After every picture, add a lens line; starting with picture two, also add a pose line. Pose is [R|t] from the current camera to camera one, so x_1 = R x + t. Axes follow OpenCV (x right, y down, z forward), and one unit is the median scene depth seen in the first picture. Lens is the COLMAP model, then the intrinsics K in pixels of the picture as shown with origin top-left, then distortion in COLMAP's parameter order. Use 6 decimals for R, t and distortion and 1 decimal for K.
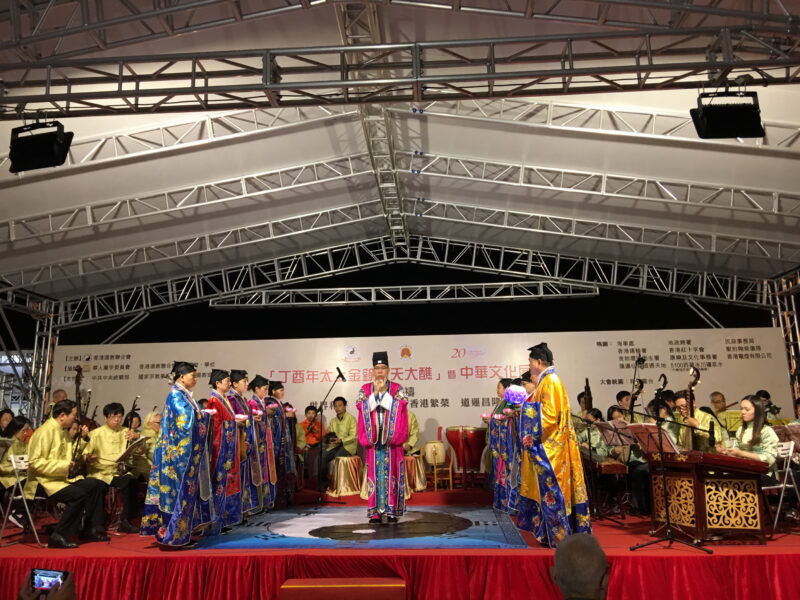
lens RADIAL K [[675.0, 0, 395.9], [0, 675.0, 289.6], [0, 0, 1]] dist [0.076418, -0.130258]
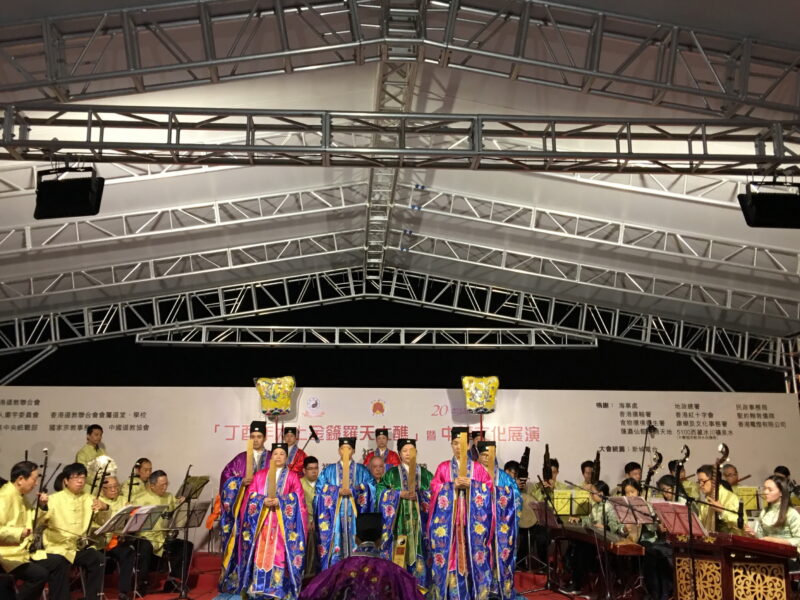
lens RADIAL K [[879.8, 0, 395.8], [0, 879.8, 287.8], [0, 0, 1]] dist [0.044406, 0.000000]
pose [[0.993327, 0.045205, 0.106099, -0.090660], [-0.042578, 0.998731, -0.026904, -0.029848], [-0.107181, 0.022207, 0.993992, -0.110047]]
